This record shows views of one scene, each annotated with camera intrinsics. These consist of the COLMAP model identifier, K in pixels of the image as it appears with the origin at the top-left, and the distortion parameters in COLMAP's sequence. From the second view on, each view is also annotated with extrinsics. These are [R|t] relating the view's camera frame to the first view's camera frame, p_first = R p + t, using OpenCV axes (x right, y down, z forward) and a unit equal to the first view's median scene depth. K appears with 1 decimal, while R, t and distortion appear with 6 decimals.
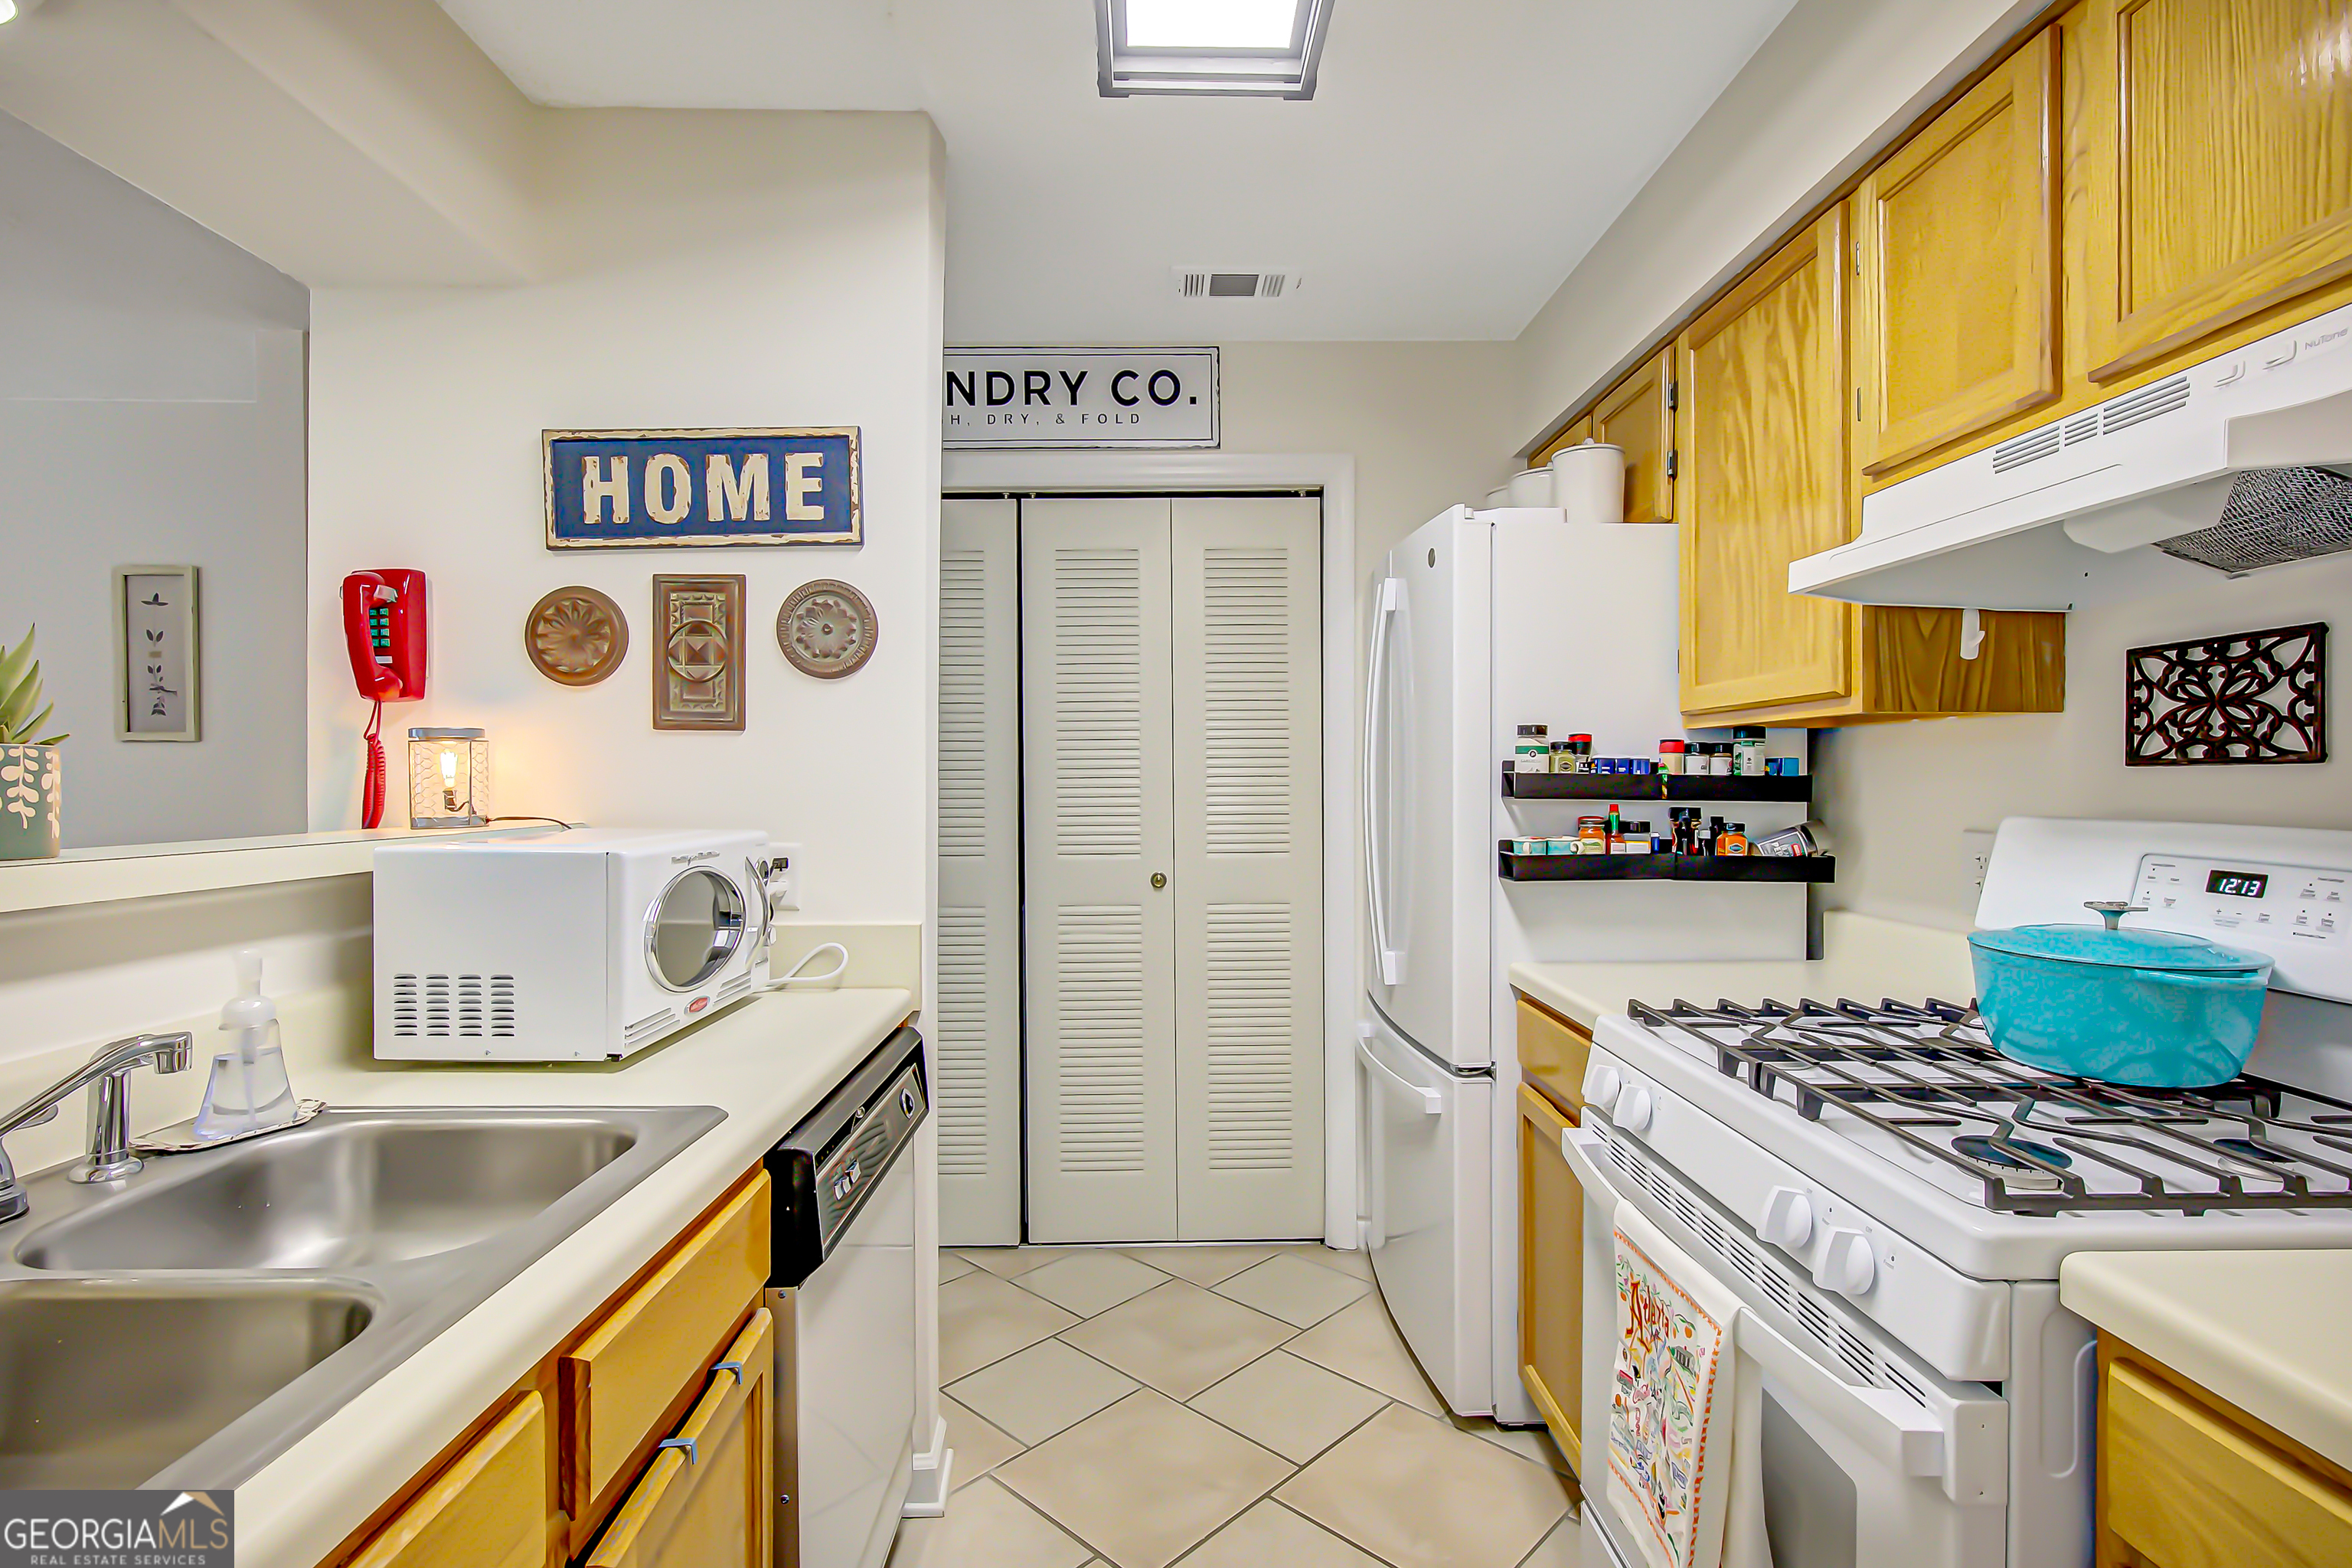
lens RADIAL K [[1132.8, 0, 1216.0], [0, 1132.8, 787.9], [0, 0, 1]] dist [-0.001834, -0.000466]
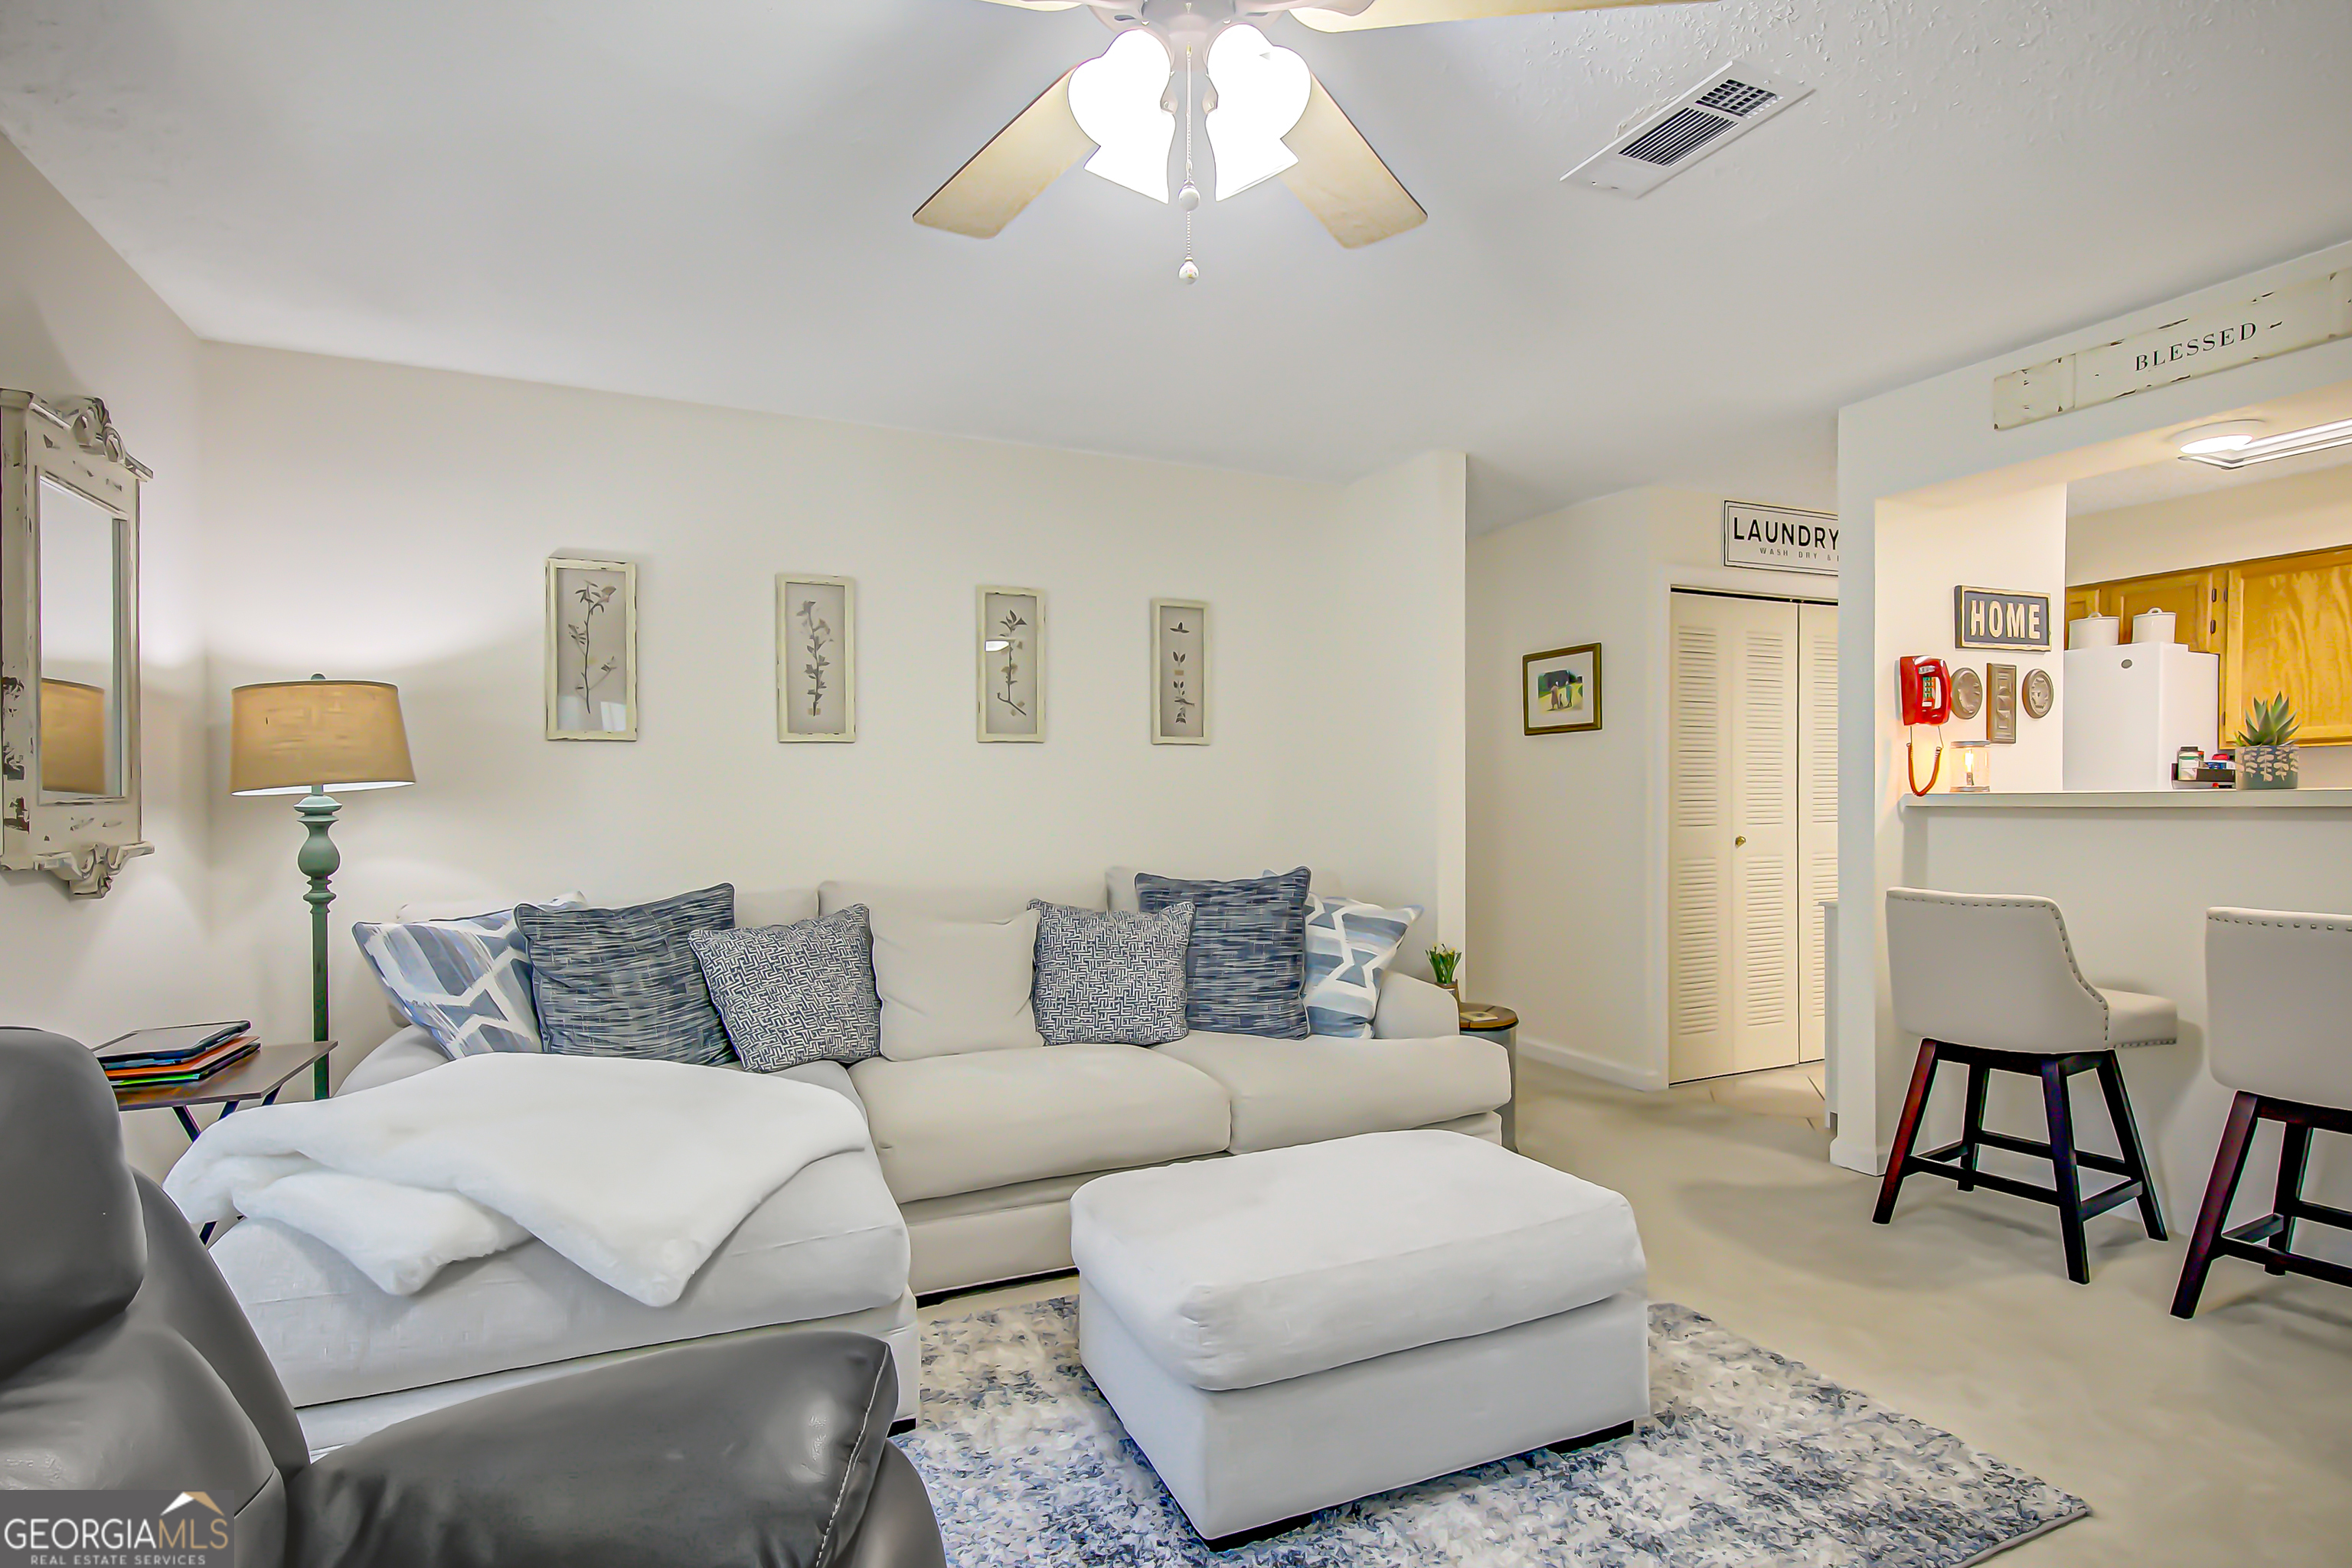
lens RADIAL K [[1146.0, 0, 1238.1], [0, 1146.0, 815.4], [0, 0, 1]] dist [0.000659, 0.000598]
pose [[0.910919, -0.010799, 0.412445, -2.469033], [0.008645, 0.999938, 0.007089, 0.047170], [-0.412495, -0.002892, 0.910955, -0.256300]]
